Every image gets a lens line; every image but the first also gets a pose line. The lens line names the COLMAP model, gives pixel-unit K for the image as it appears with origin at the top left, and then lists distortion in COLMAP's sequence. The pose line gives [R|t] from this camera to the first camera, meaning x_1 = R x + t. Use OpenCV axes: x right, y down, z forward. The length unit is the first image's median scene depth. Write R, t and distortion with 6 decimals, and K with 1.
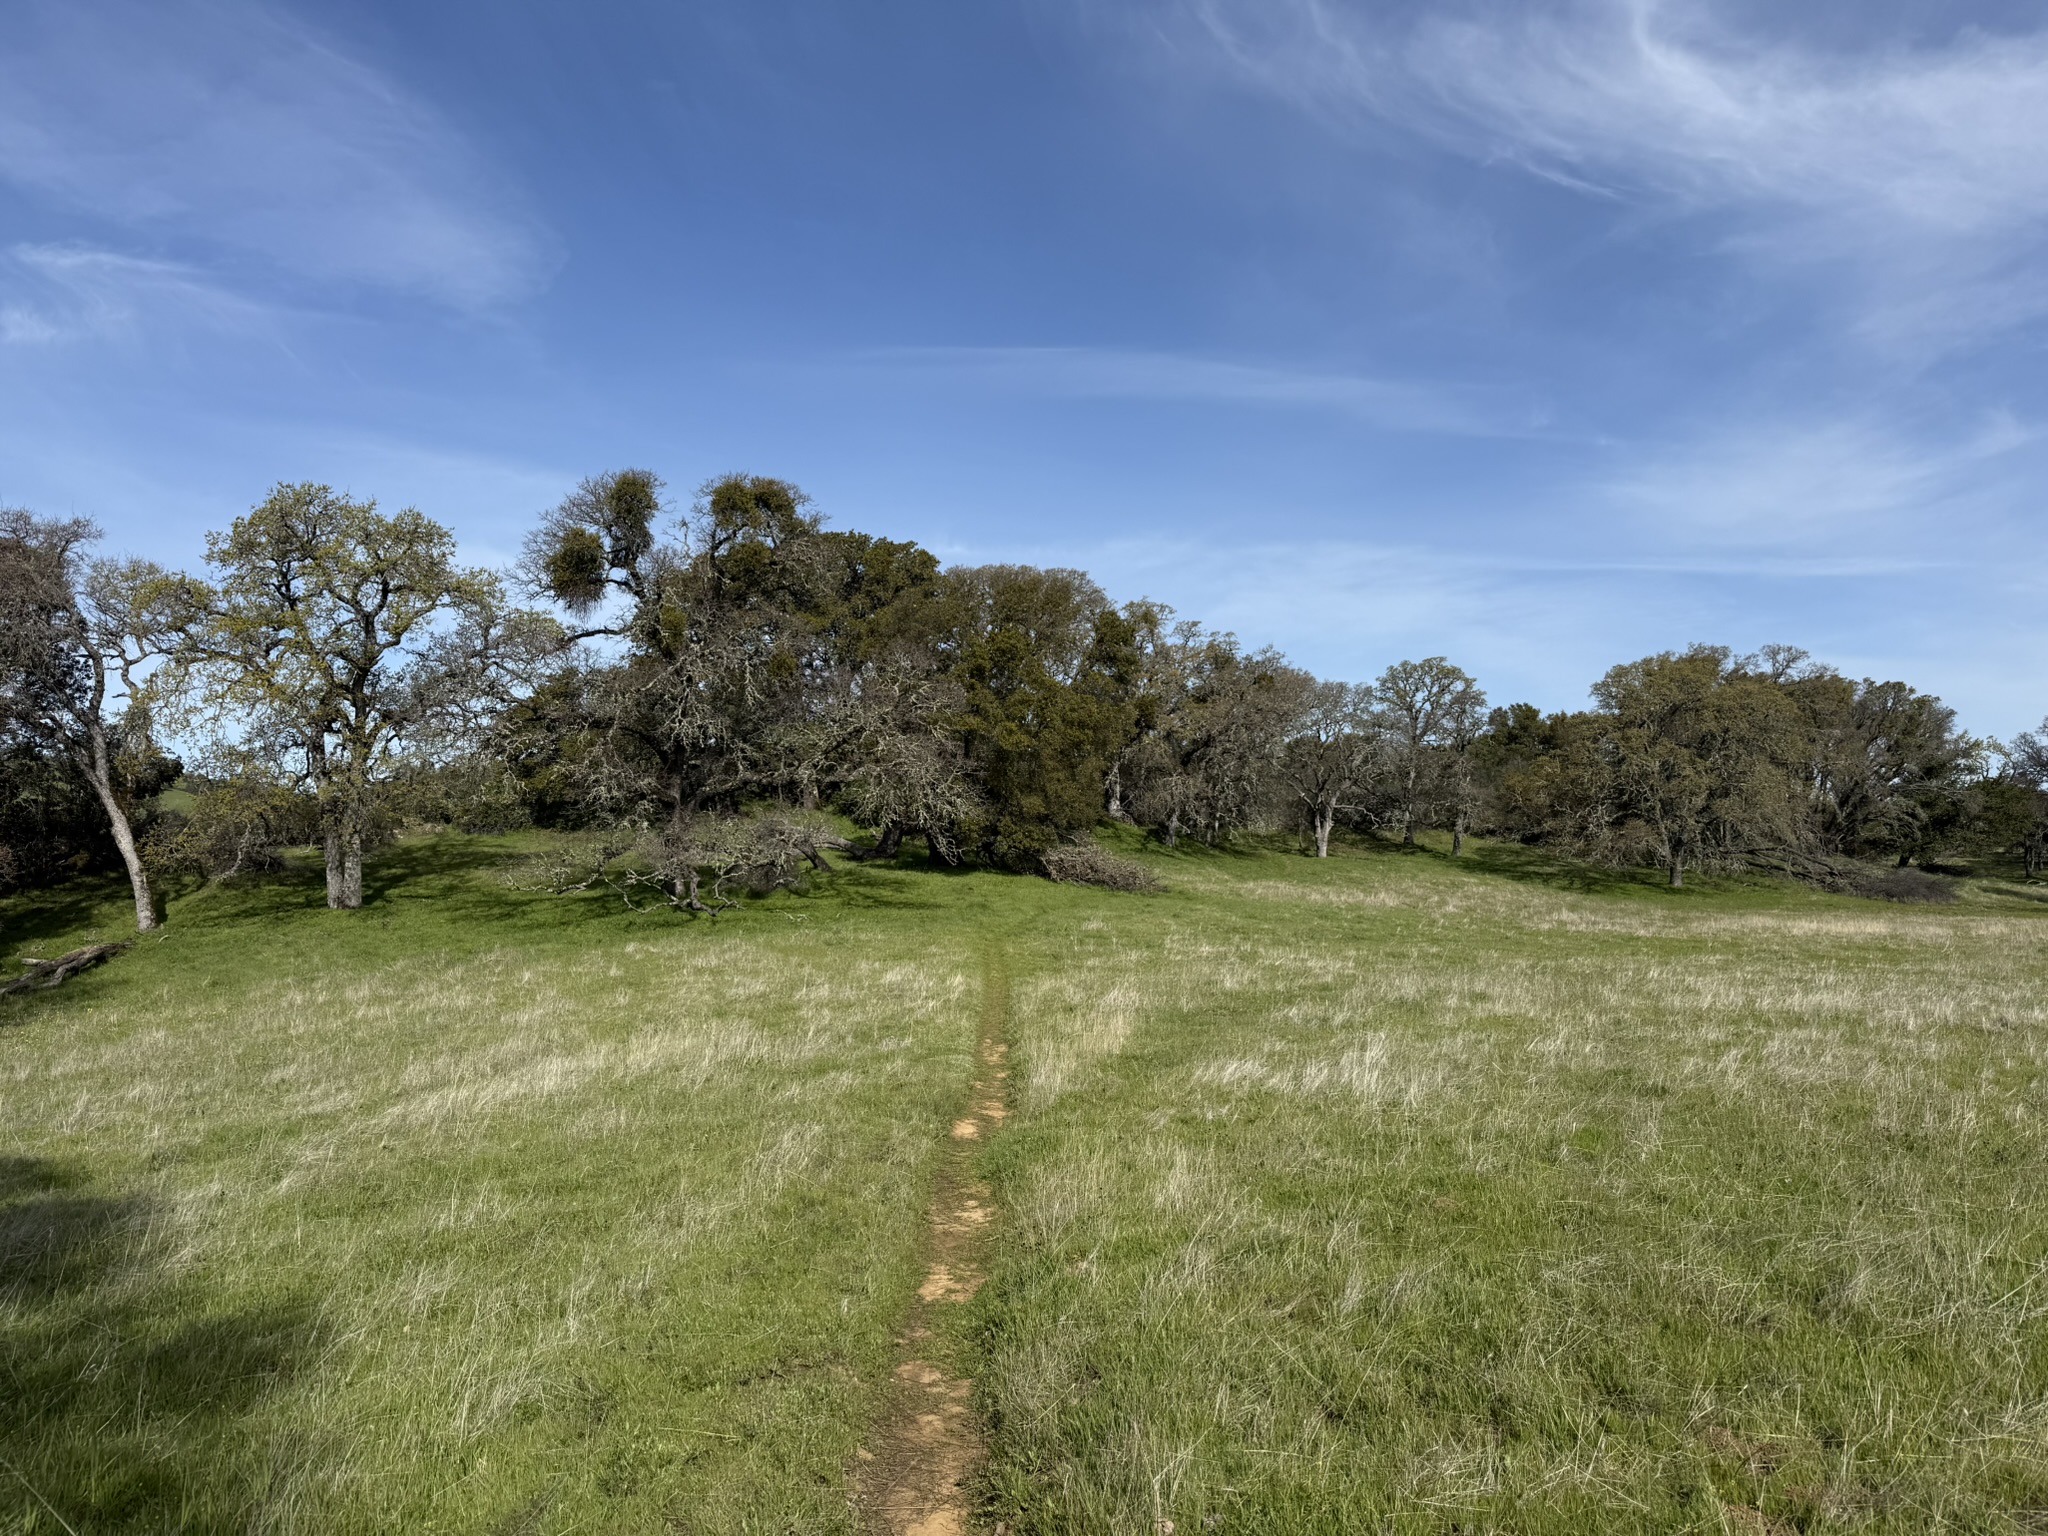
lens RADIAL K [[1427.9, 0, 1020.0], [0, 1427.9, 758.4], [0, 0, 1]] dist [0.045526, -0.012619]
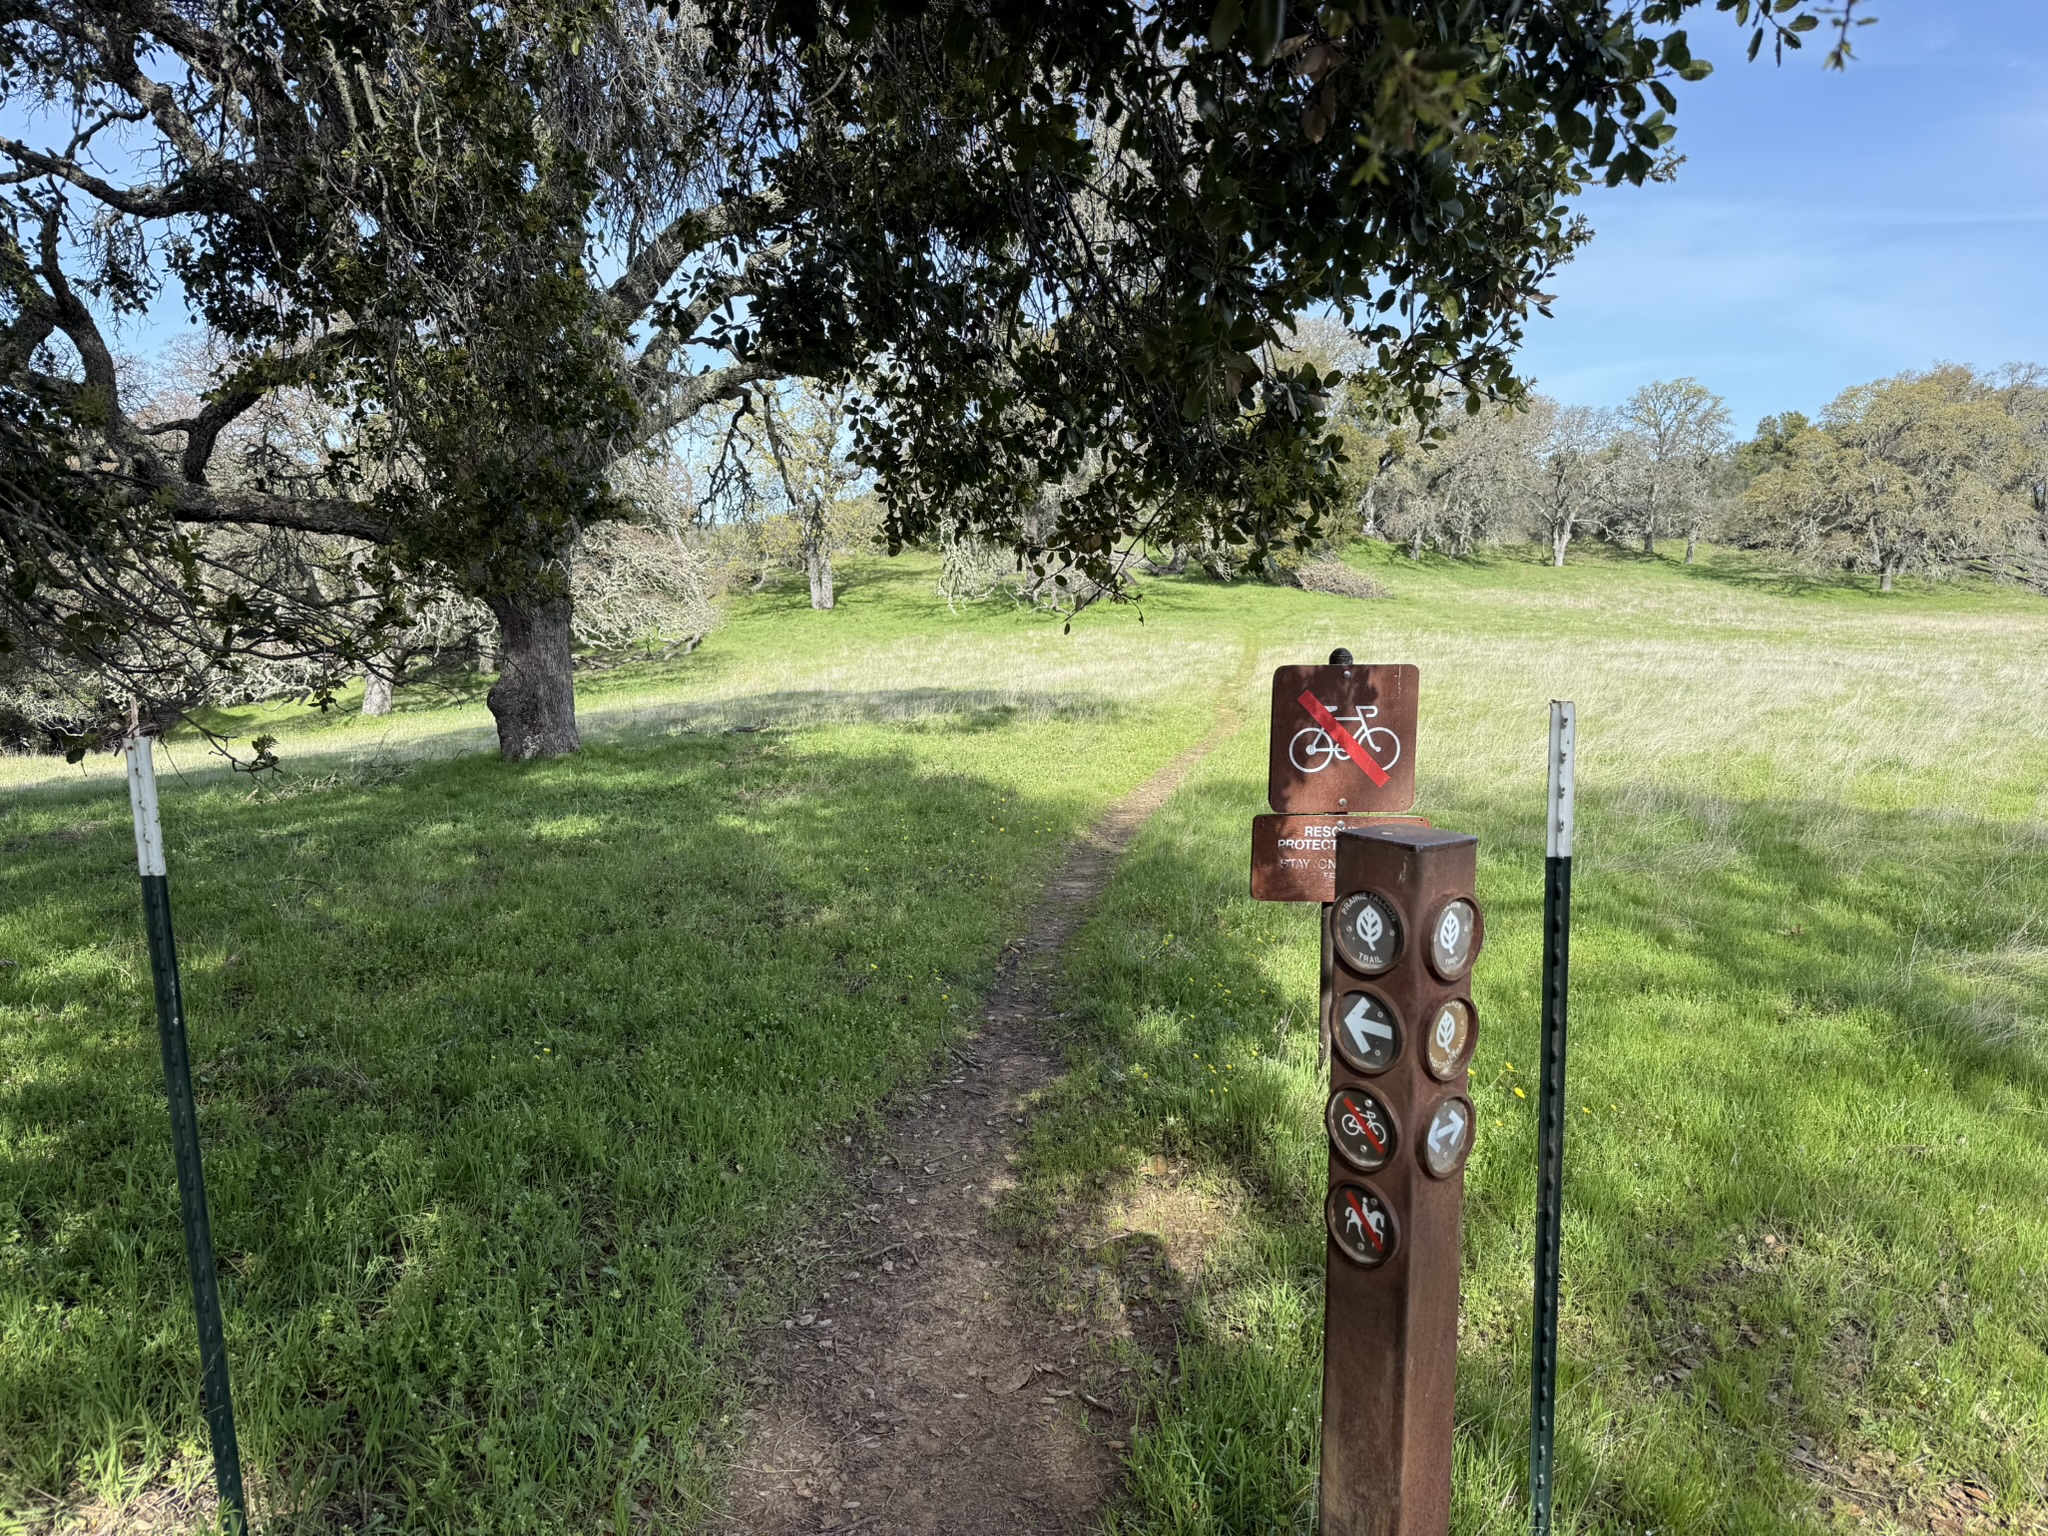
lens RADIAL K [[1427.9, 0, 1018.7], [0, 1427.9, 764.2], [0, 0, 1]] dist [0.045526, -0.012619]
pose [[0.980698, 0.022626, -0.194213, 0.017784], [0.018504, 0.978085, 0.207384, -0.025358], [0.194649, -0.206974, 0.958787, -0.243522]]
